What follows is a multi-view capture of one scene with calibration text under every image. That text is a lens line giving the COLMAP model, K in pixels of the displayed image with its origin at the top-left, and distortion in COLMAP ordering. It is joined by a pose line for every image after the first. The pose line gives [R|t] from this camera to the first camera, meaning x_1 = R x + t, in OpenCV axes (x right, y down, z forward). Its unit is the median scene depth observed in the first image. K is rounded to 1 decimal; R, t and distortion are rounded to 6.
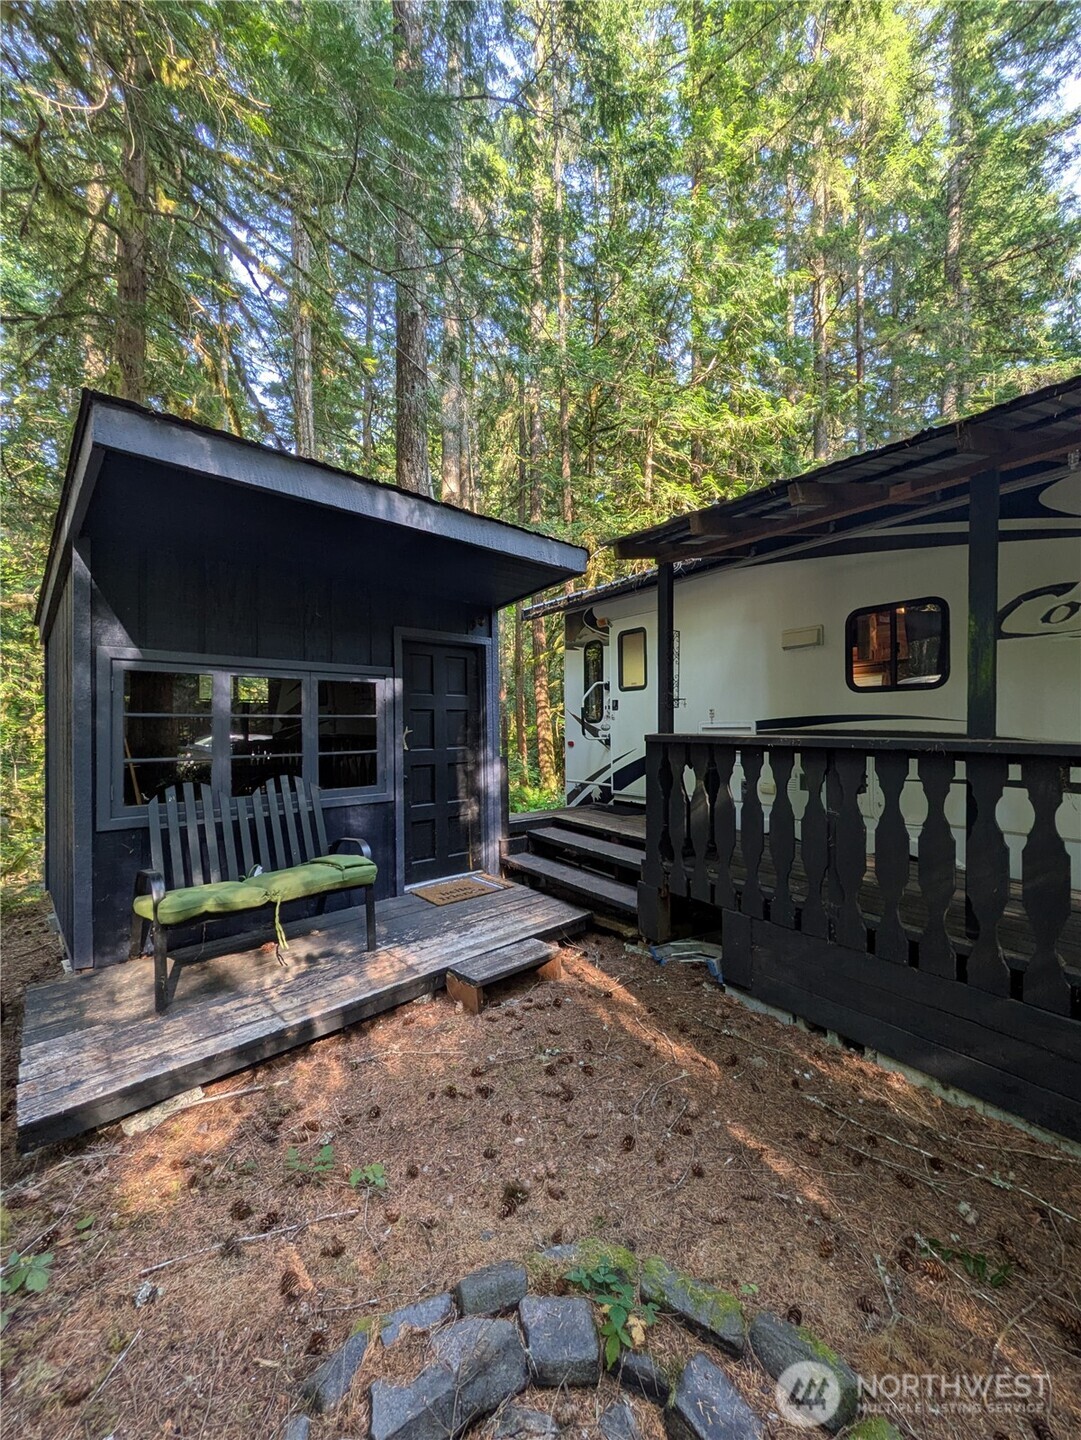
lens RADIAL K [[567.6, 0, 540.5], [0, 567.6, 720.0], [0, 0, 1]] dist [-0.000658, -0.000464]
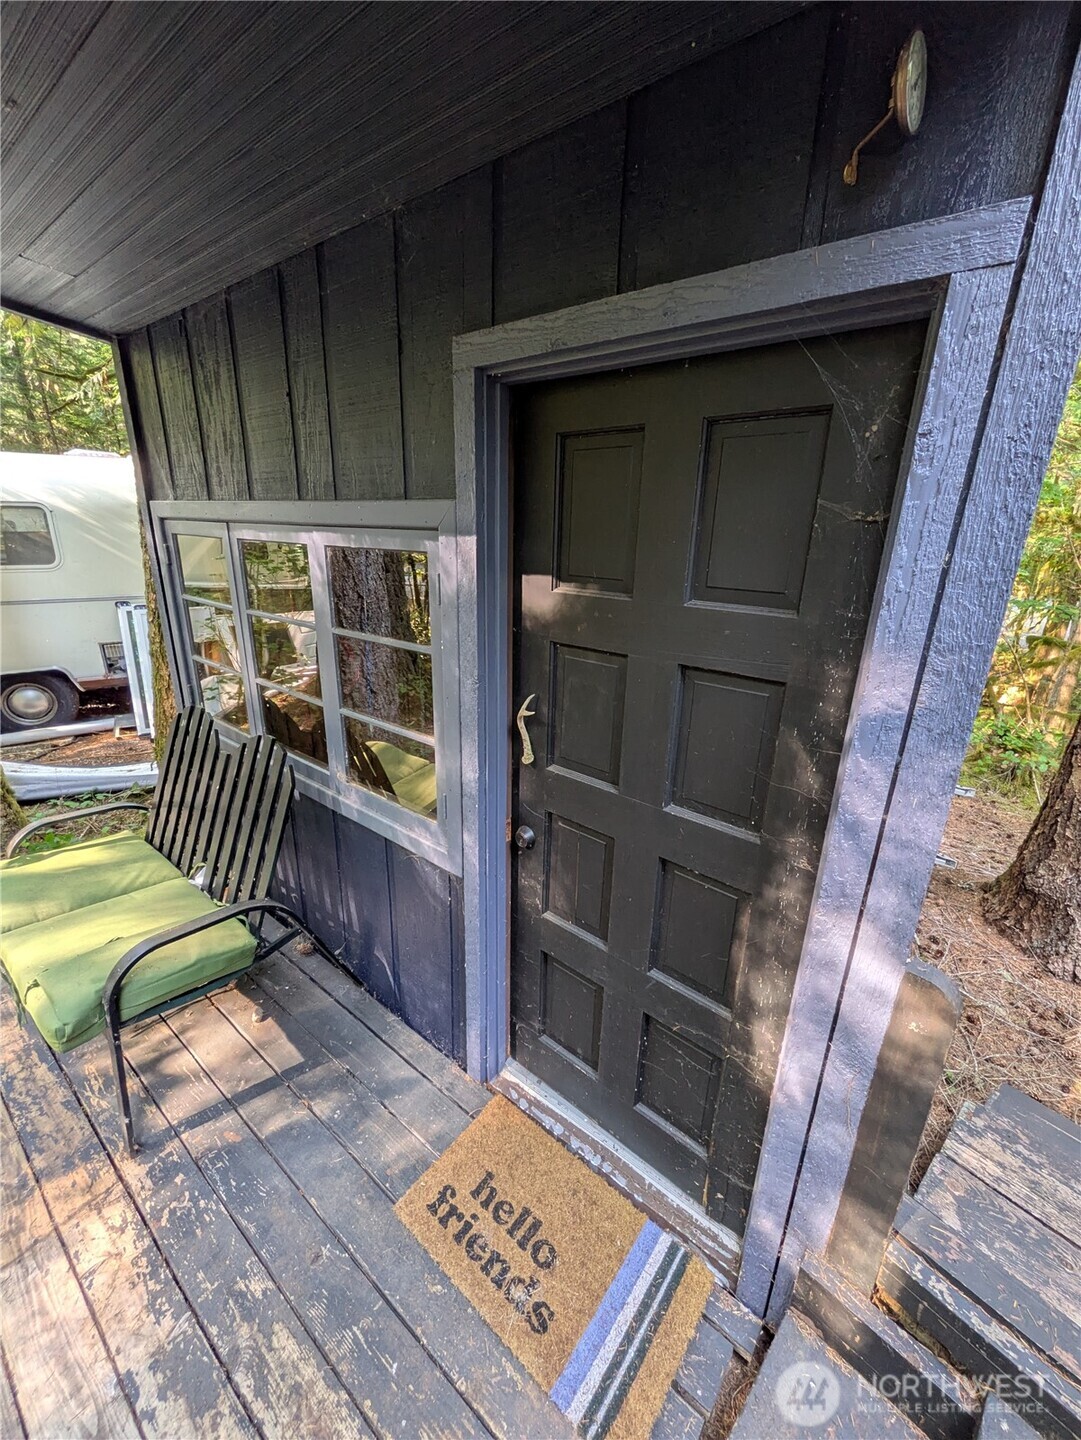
lens RADIAL K [[567.6, 0, 540.5], [0, 567.6, 720.0], [0, 0, 1]] dist [-0.000658, -0.000464]
pose [[0.150792, 0.330752, -0.931593, 0.066604], [-0.019940, 0.943194, 0.331643, -0.084959], [0.988364, -0.031433, 0.148821, 1.026908]]
